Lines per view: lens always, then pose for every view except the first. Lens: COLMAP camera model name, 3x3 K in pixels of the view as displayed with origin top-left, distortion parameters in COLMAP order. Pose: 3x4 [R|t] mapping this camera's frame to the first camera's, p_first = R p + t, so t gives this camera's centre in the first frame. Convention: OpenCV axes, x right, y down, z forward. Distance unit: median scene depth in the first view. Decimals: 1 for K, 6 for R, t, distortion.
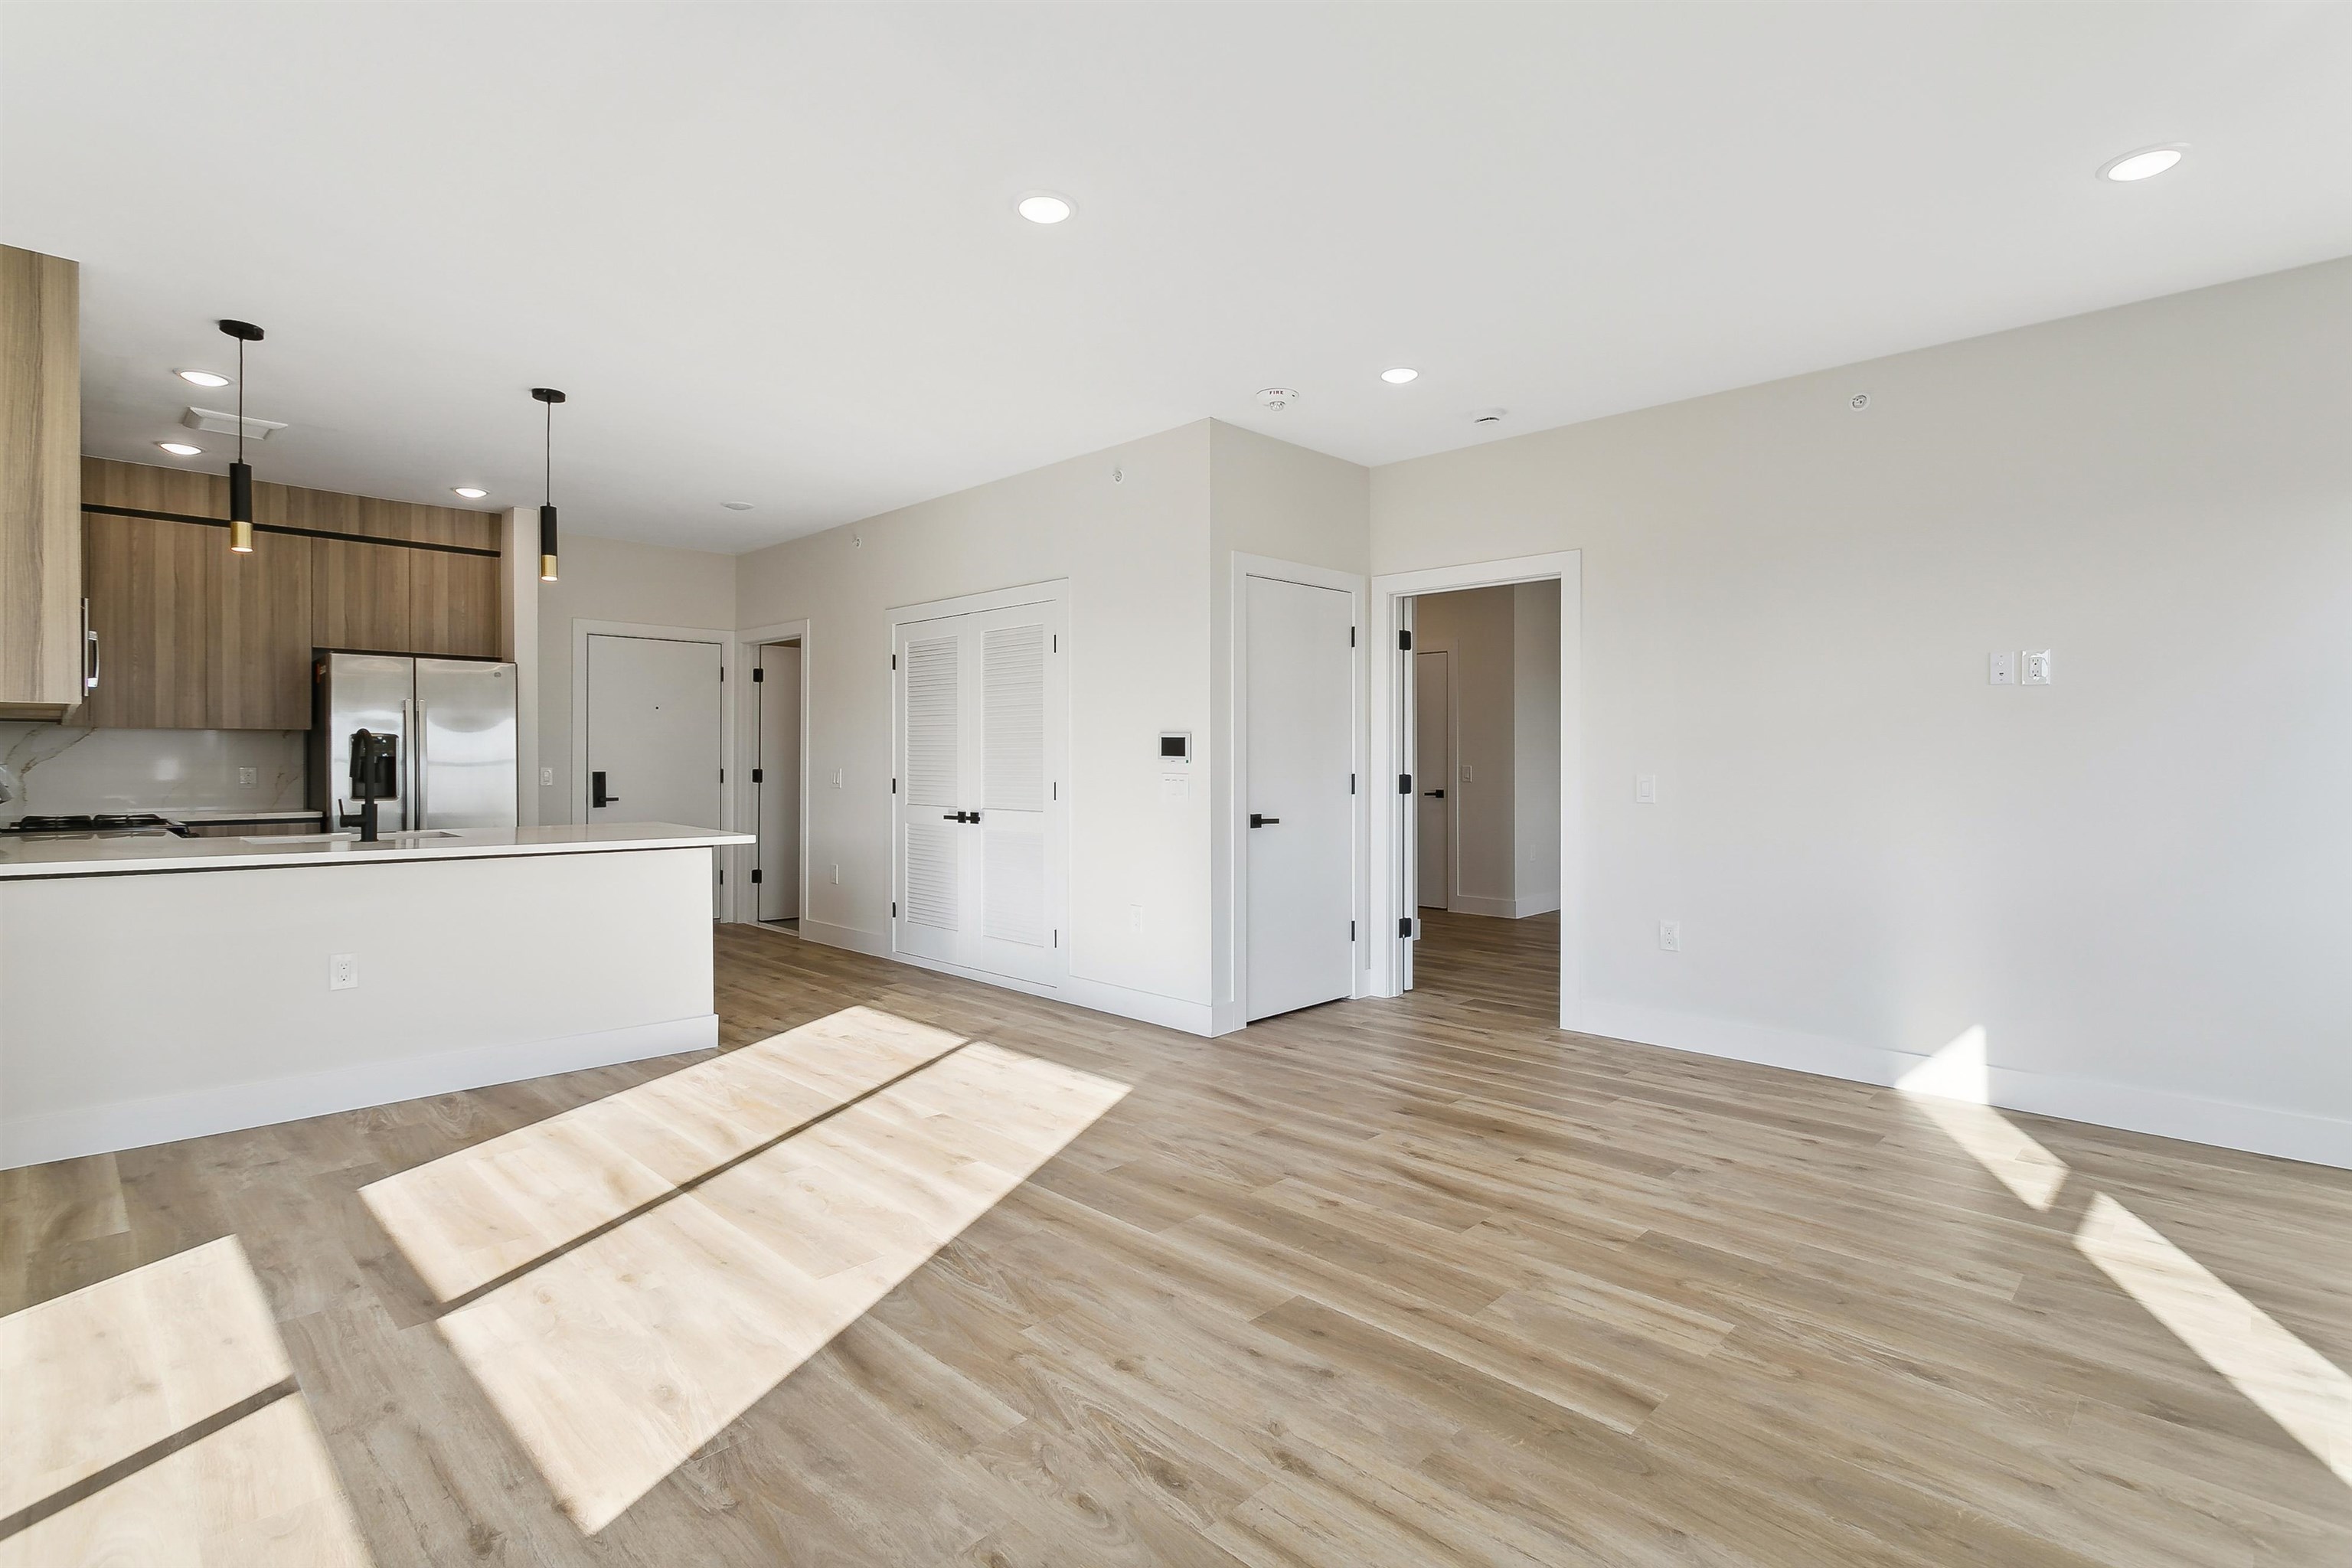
lens RADIAL K [[1146.7, 0, 1178.2], [0, 1146.7, 769.7], [0, 0, 1]] dist [0.002819, 0.000459]
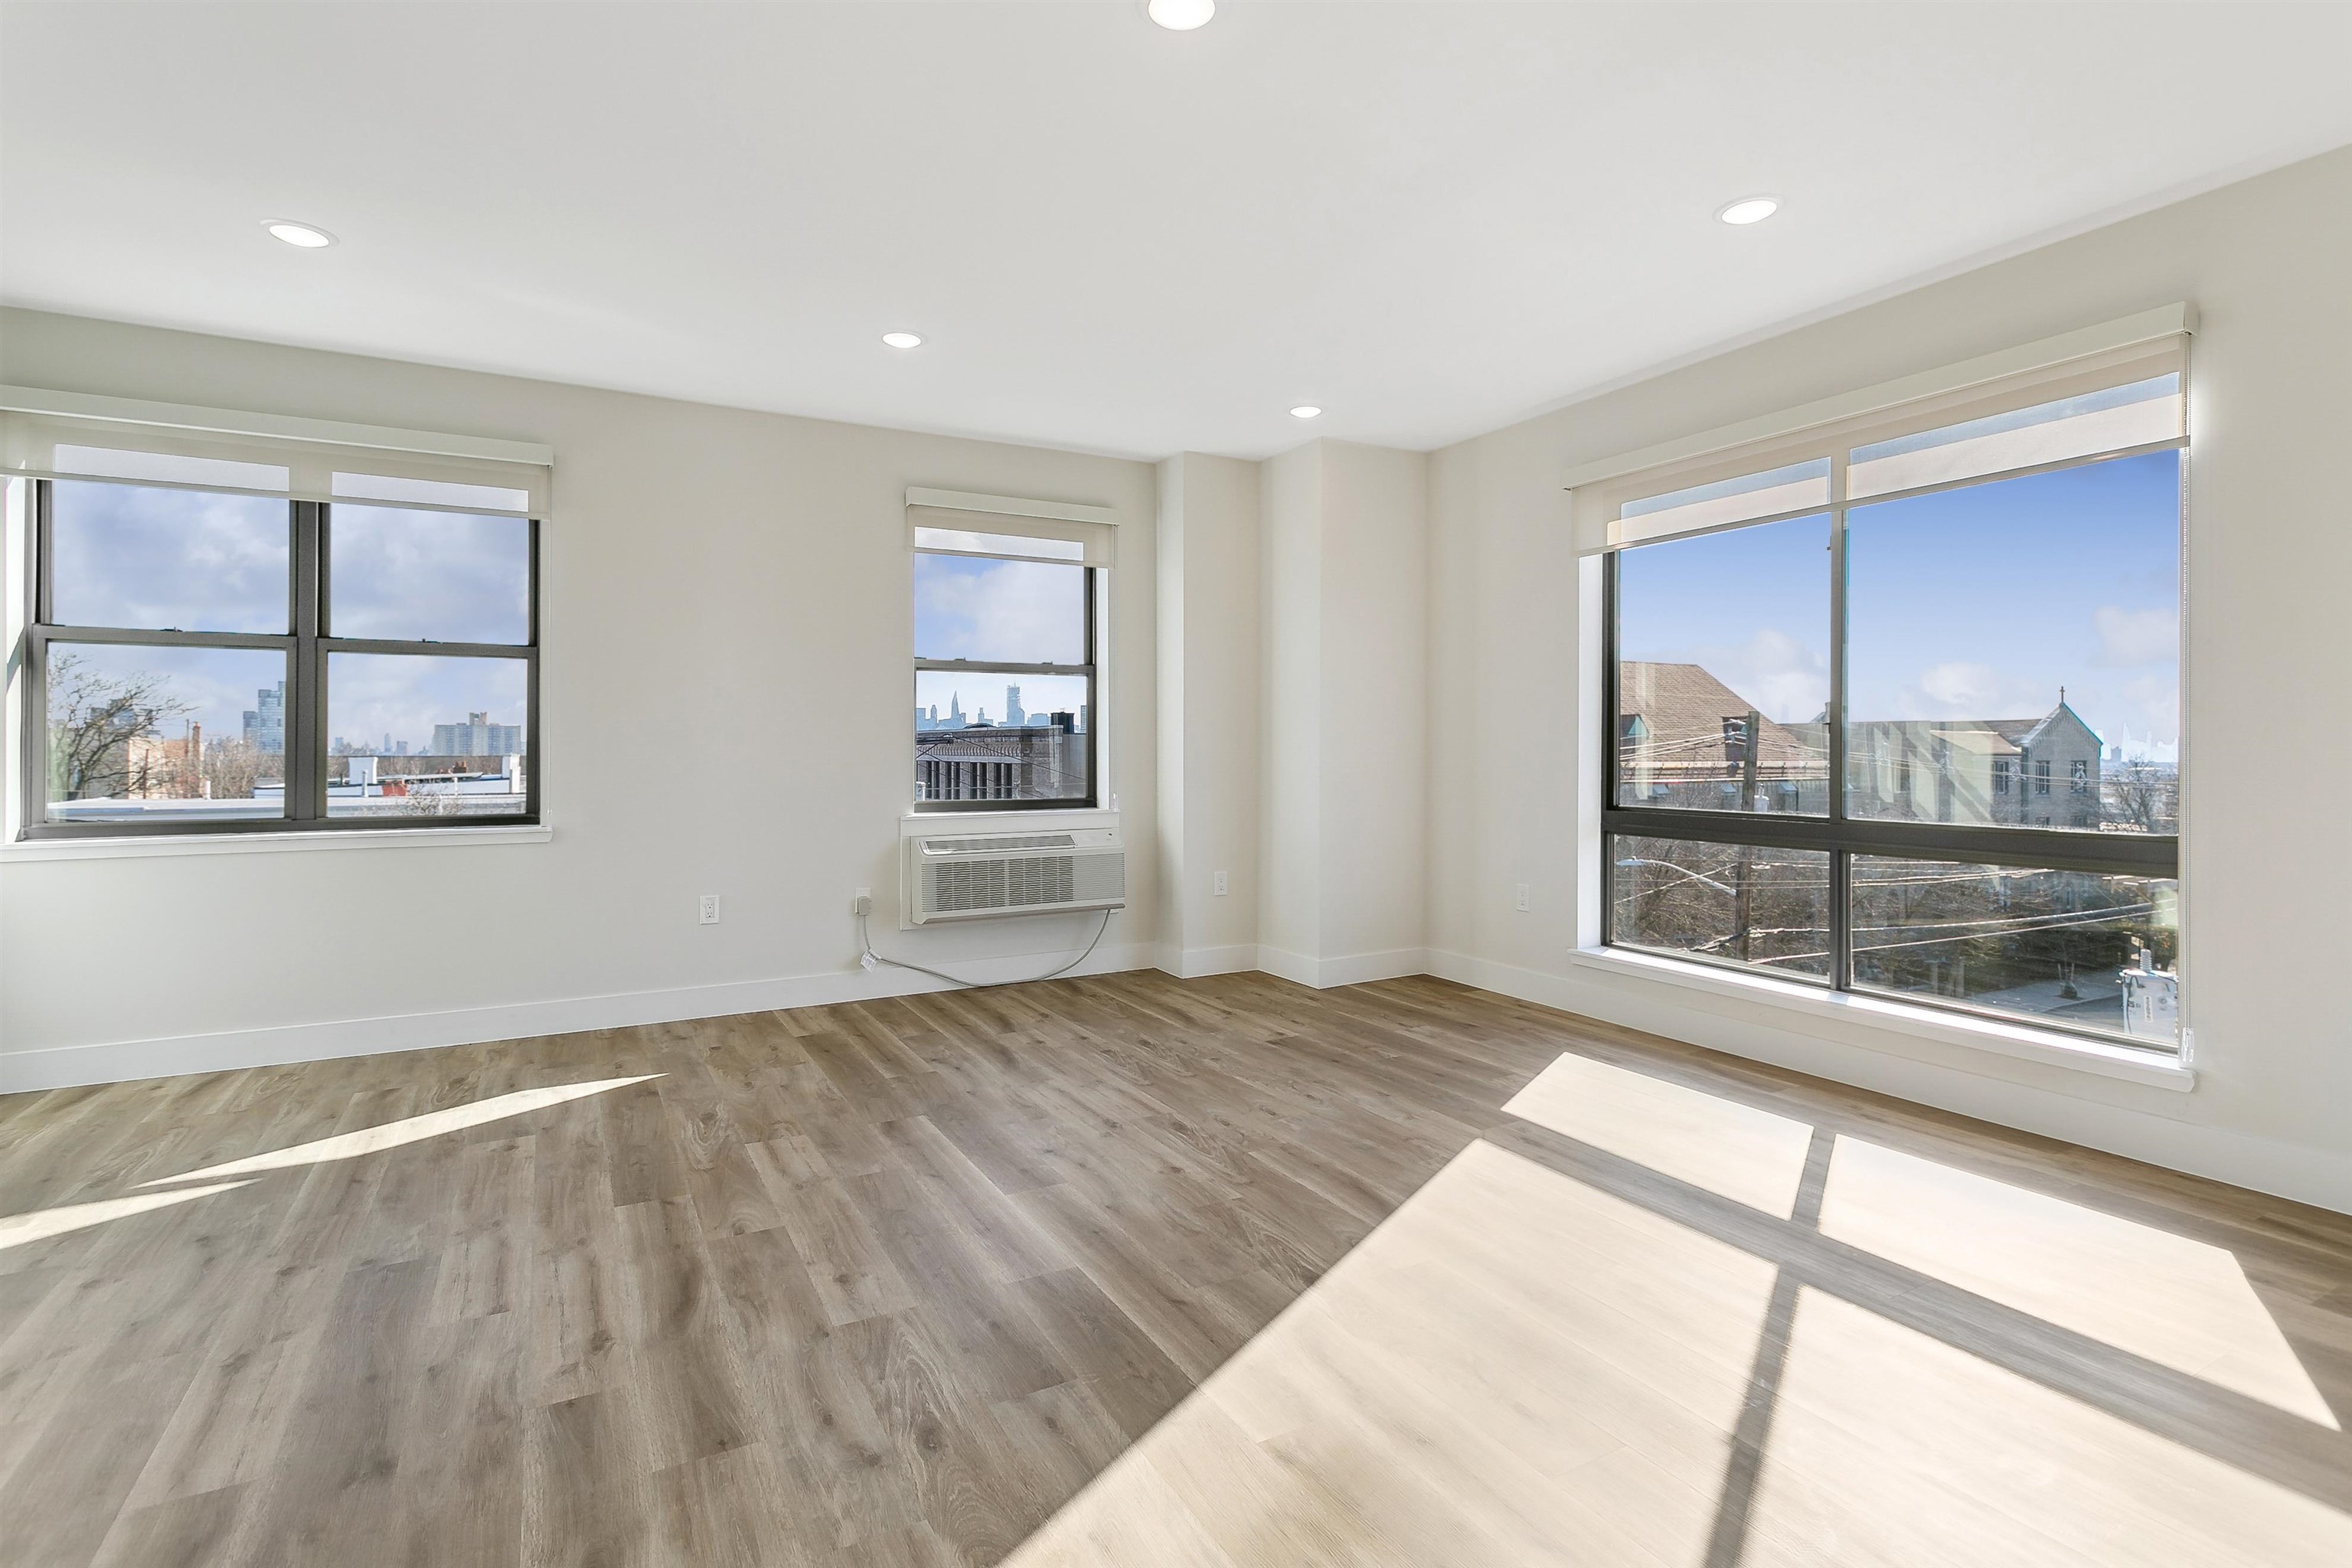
lens RADIAL K [[1146.7, 0, 1174.9], [0, 1146.7, 765.7], [0, 0, 1]] dist [0.002819, 0.000459]
pose [[-0.960848, -0.000663, 0.277076, -0.362978], [0.004695, 0.999815, 0.018673, -0.002893], [-0.277037, 0.019243, -0.960667, 1.945402]]
